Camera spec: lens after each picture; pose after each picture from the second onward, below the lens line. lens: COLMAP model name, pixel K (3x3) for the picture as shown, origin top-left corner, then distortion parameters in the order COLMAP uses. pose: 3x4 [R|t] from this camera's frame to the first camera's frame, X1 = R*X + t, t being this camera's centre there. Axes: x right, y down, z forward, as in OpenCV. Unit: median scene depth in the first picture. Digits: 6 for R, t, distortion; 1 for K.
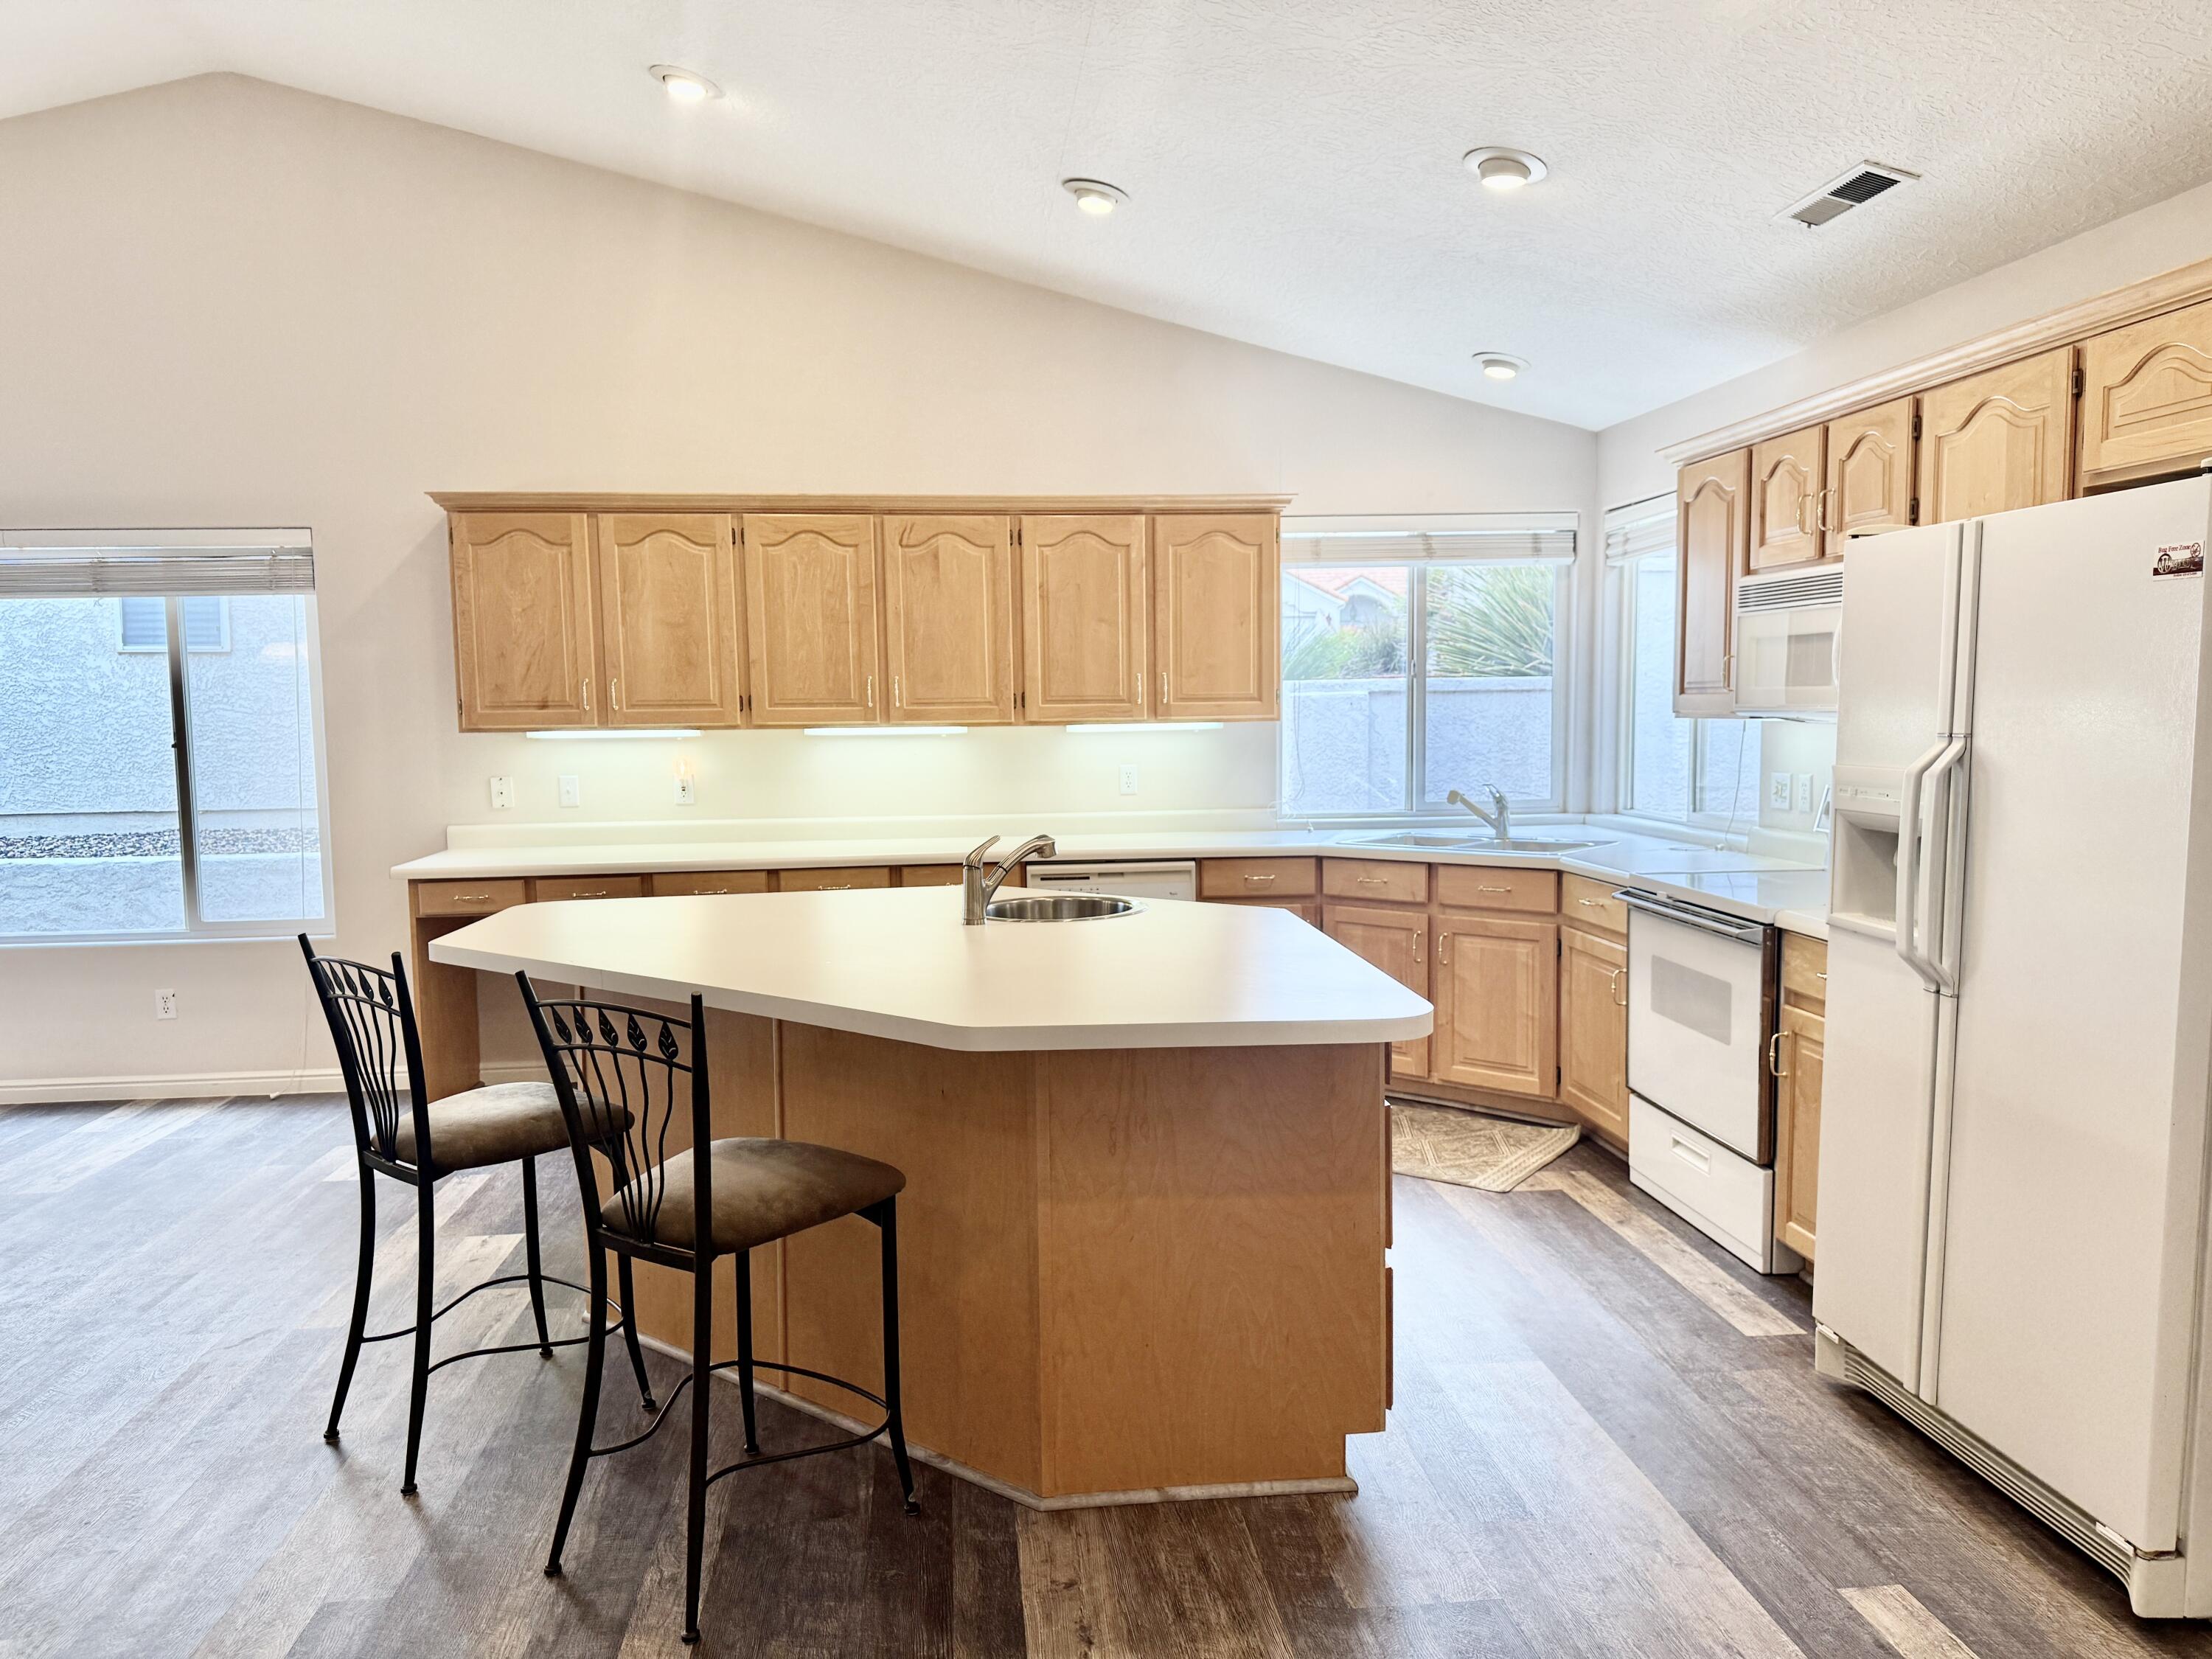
lens RADIAL K [[1579.4, 0, 1136.8], [0, 1579.4, 836.9], [0, 0, 1]] dist [0.054410, -0.044163]
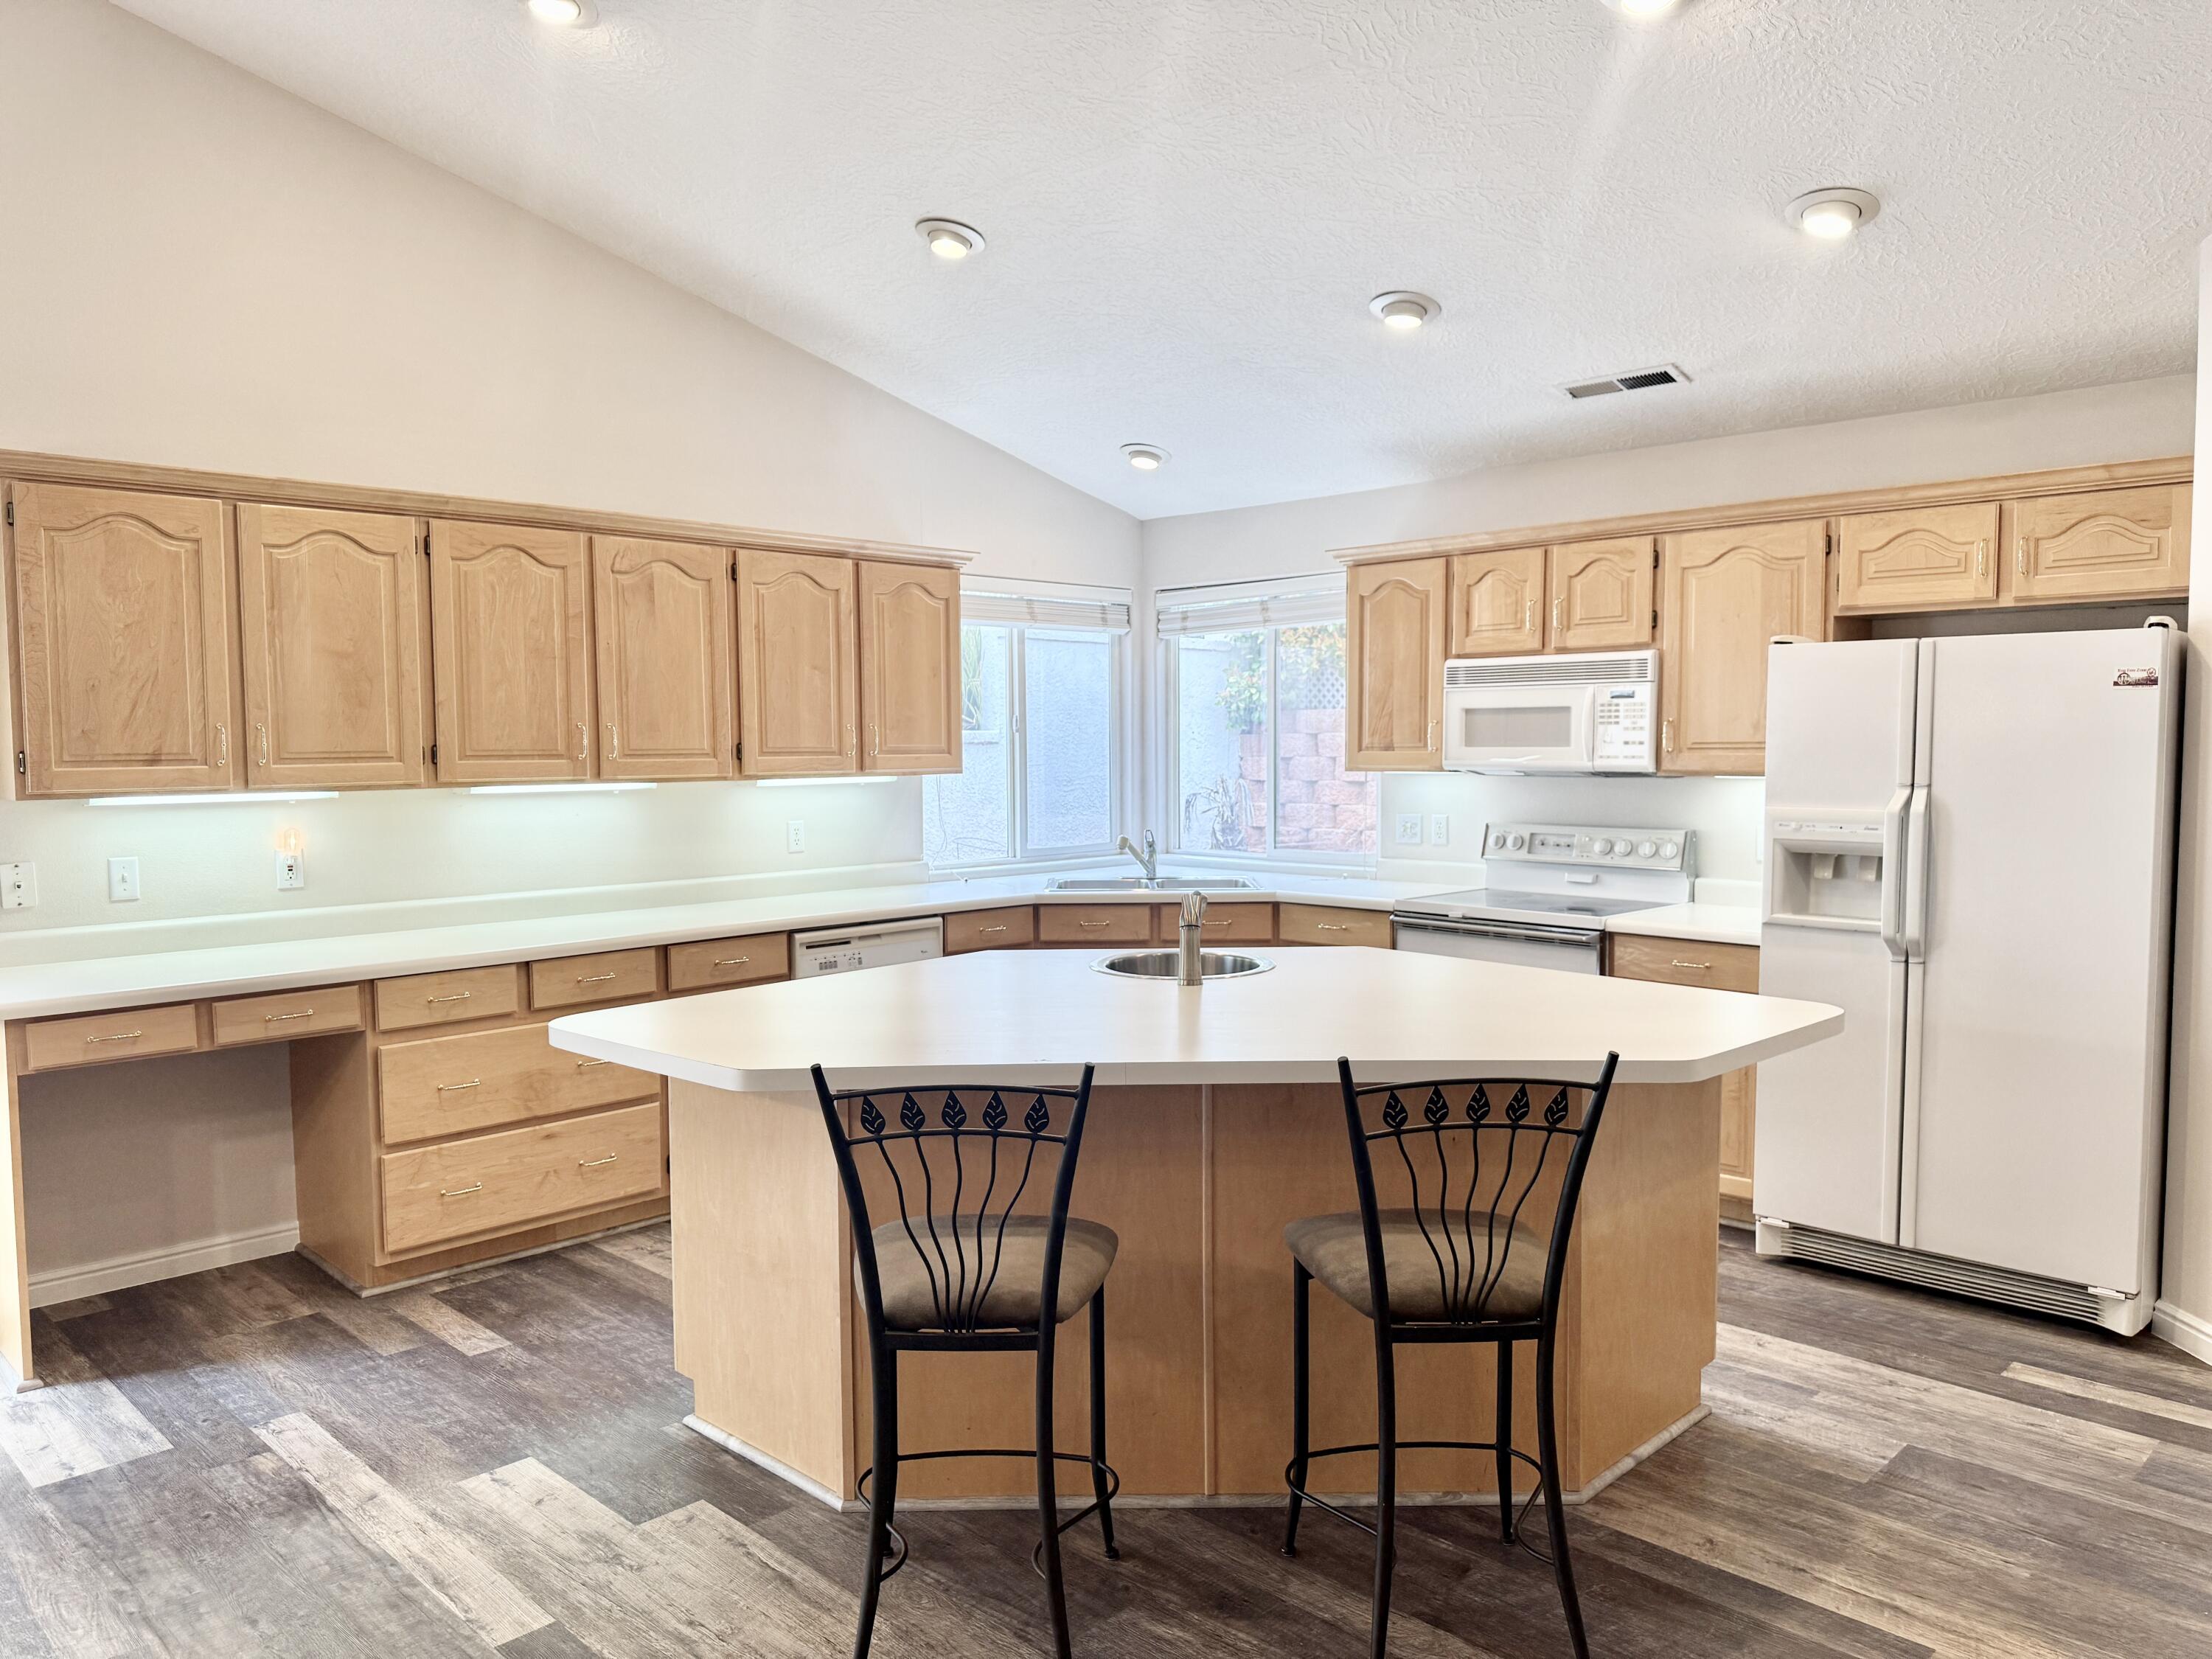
lens RADIAL K [[1579.4, 0, 1096.8], [0, 1579.4, 837.2], [0, 0, 1]] dist [0.054410, -0.044163]
pose [[0.768650, -0.032153, 0.638861, -0.505387], [0.049658, 0.998721, -0.009482, -0.019658], [-0.637739, 0.039013, 0.769264, 0.177544]]
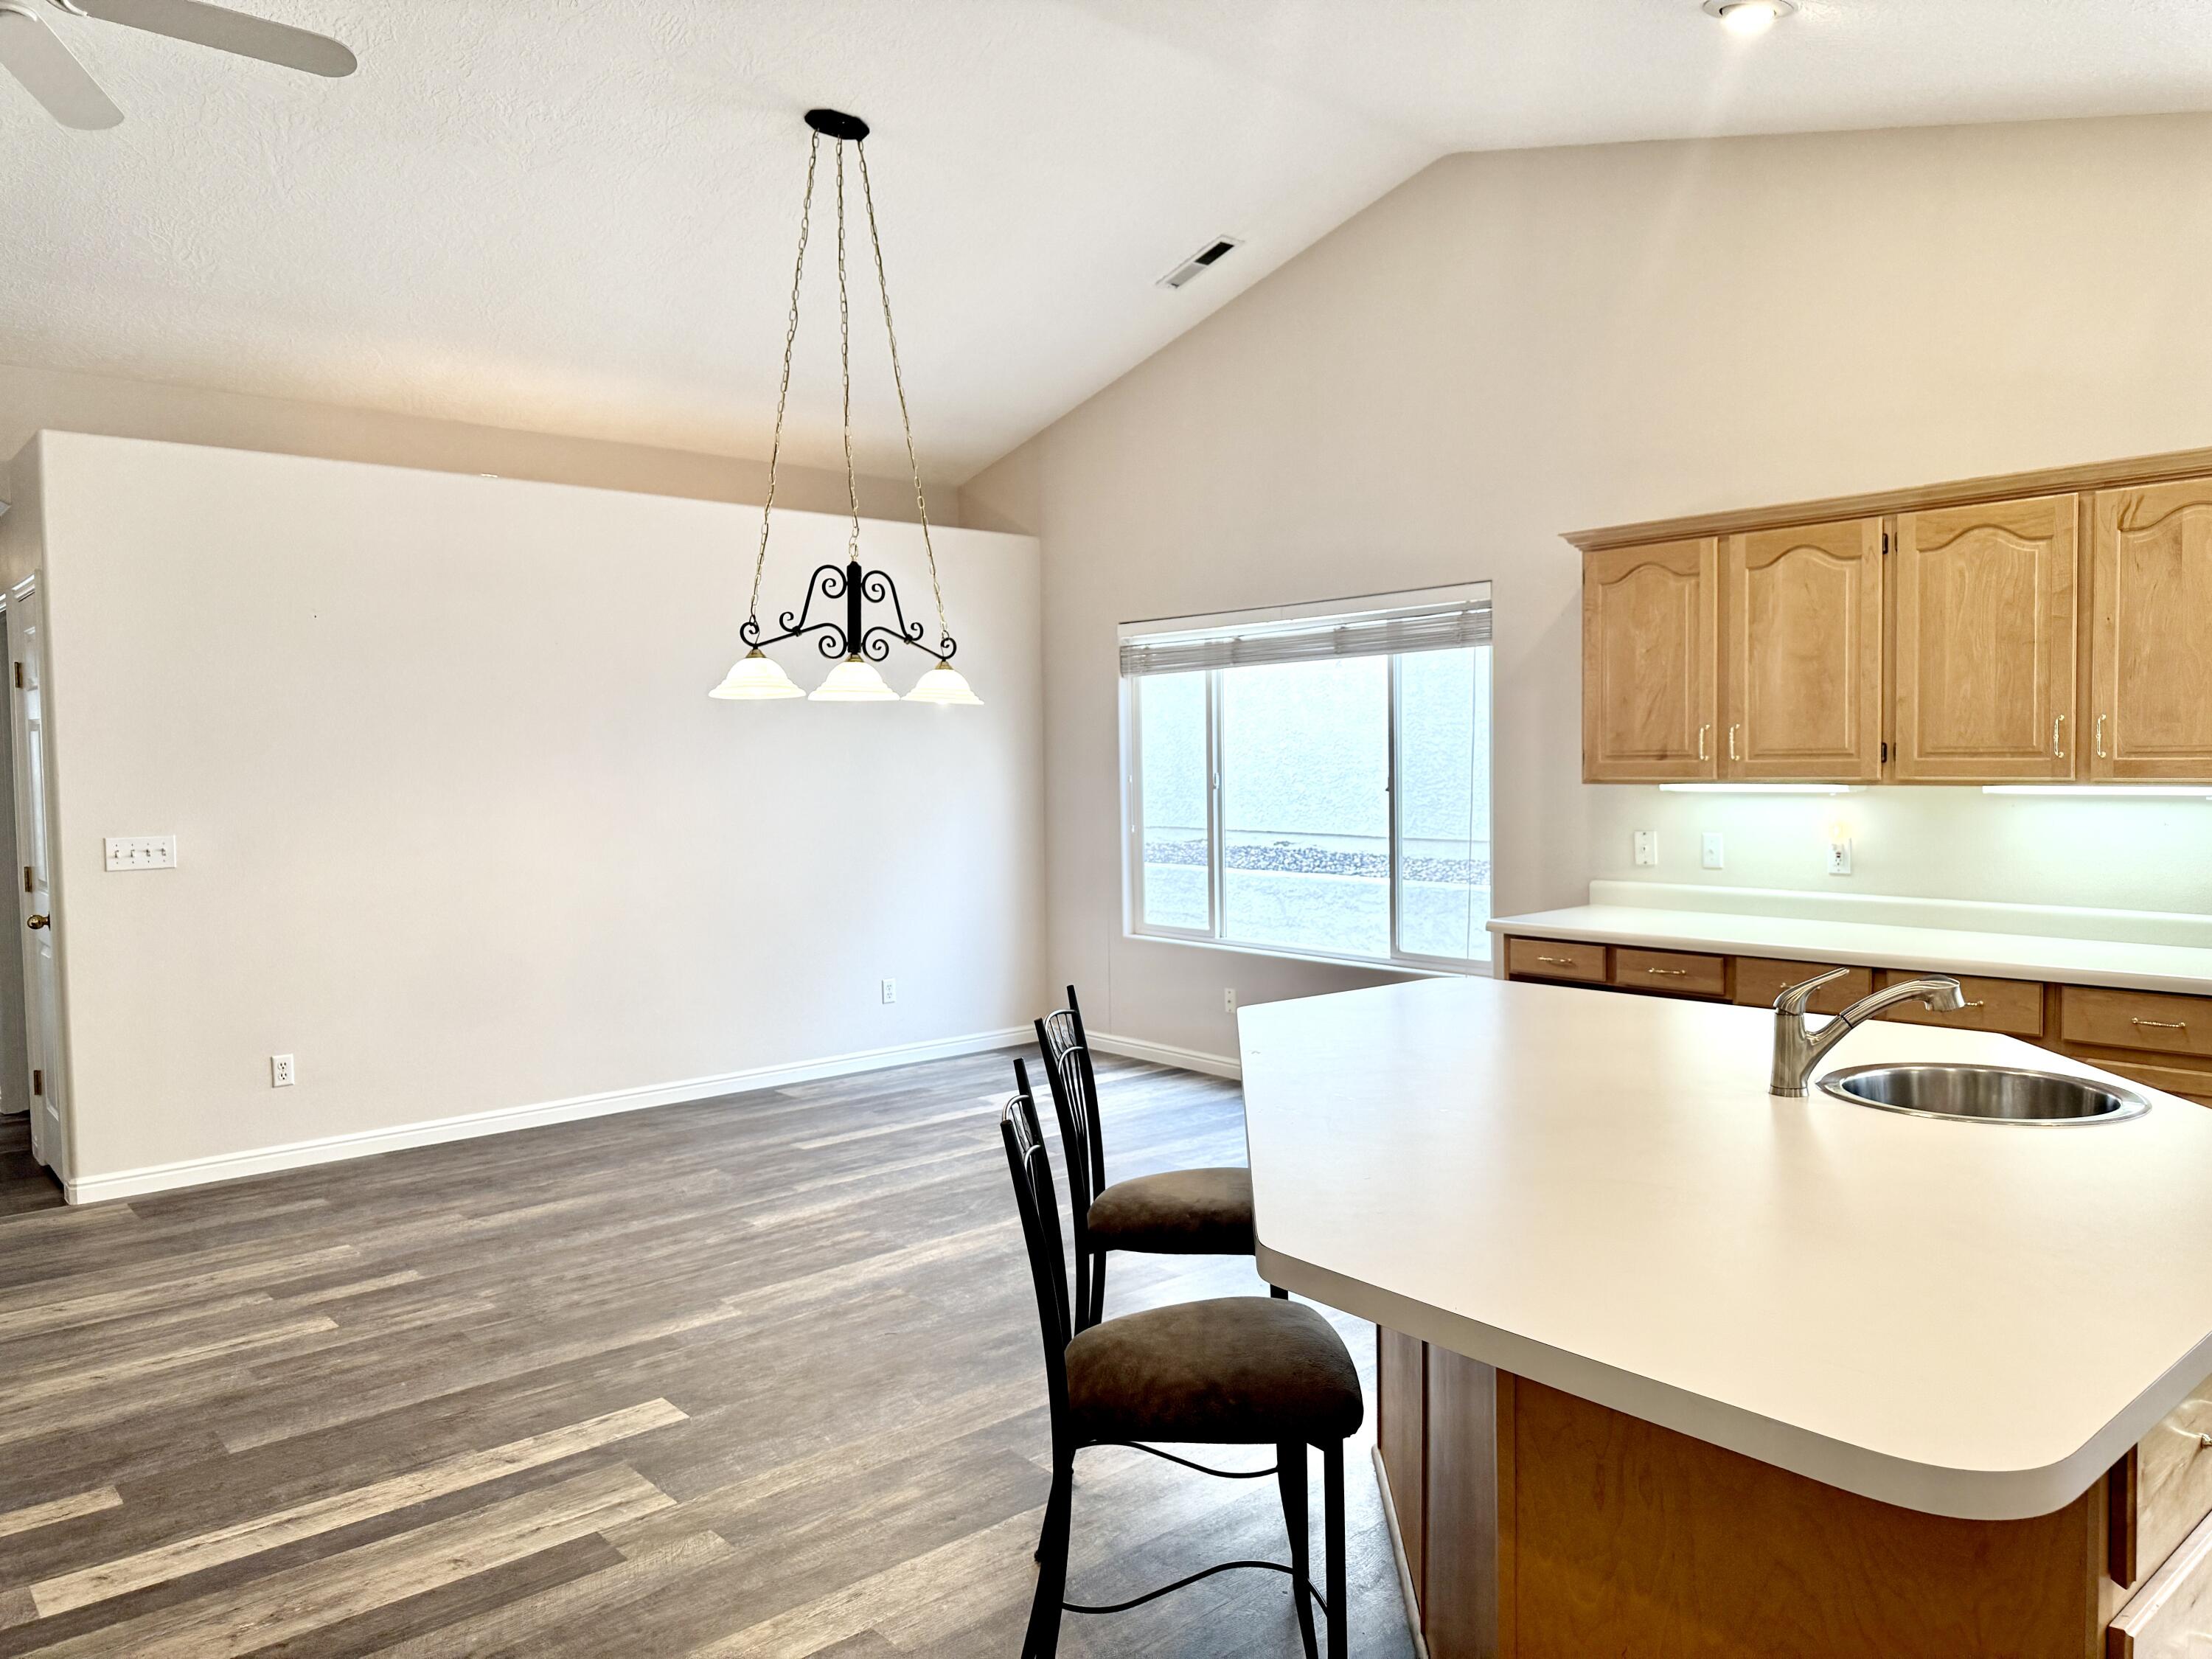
lens RADIAL K [[1579.4, 0, 1109.0], [0, 1579.4, 841.4], [0, 0, 1]] dist [0.054410, -0.044163]
pose [[0.570104, 0.051044, -0.819985, 0.189129], [-0.059946, 0.997992, 0.020447, -0.033244], [0.819383, 0.037498, 0.572019, 0.227114]]
